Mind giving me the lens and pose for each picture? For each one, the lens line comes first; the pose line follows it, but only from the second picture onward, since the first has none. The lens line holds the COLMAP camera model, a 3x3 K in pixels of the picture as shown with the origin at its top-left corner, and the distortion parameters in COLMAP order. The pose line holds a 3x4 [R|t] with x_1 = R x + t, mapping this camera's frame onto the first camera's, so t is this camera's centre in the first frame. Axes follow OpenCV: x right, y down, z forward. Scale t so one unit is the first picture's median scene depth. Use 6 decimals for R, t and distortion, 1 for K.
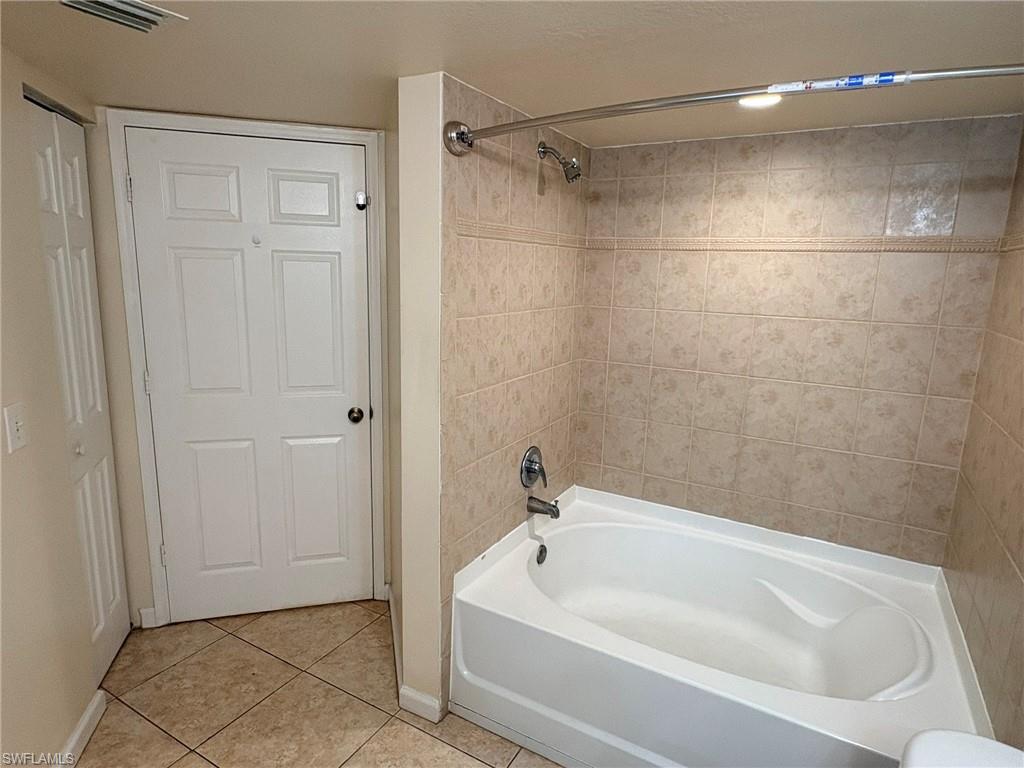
lens RADIAL K [[582.7, 0, 512.0], [0, 582.7, 384.0], [0, 0, 1]] dist [0.004874, -0.001346]
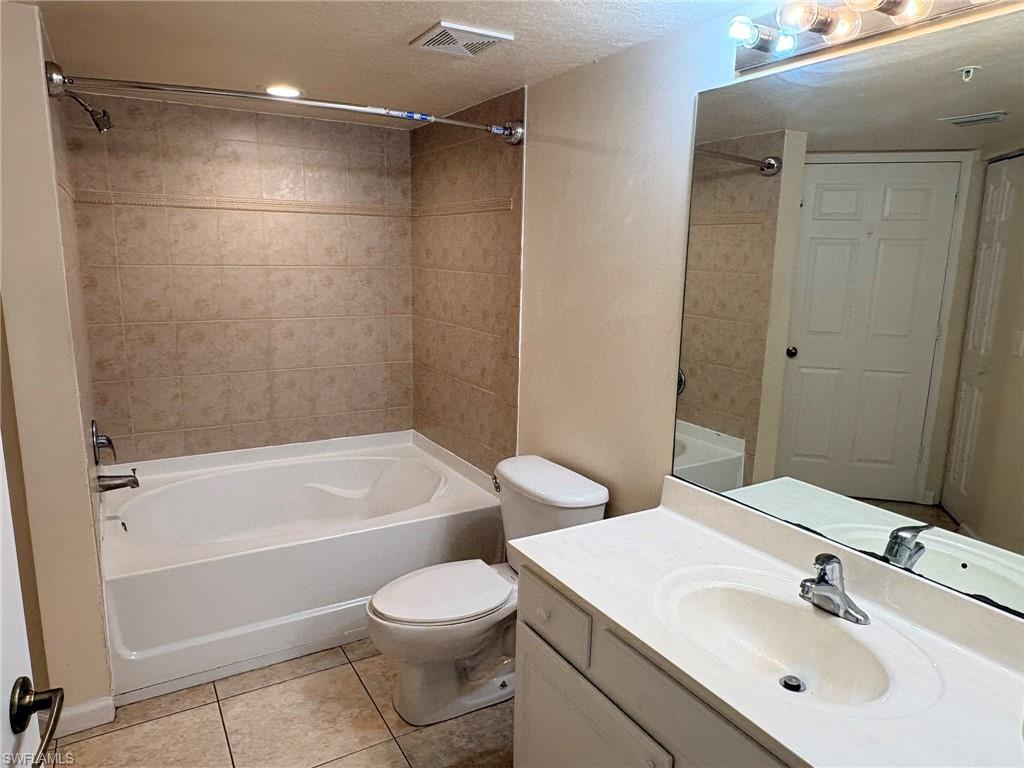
lens RADIAL K [[683.9, 0, 512.0], [0, 683.9, 384.0], [0, 0, 1]] dist [-0.009803, -0.002031]
pose [[0.486358, -0.180573, 0.854897, -0.547130], [0.161798, 0.980104, 0.114971, 0.036605], [-0.858648, 0.082404, 0.505898, -0.099615]]
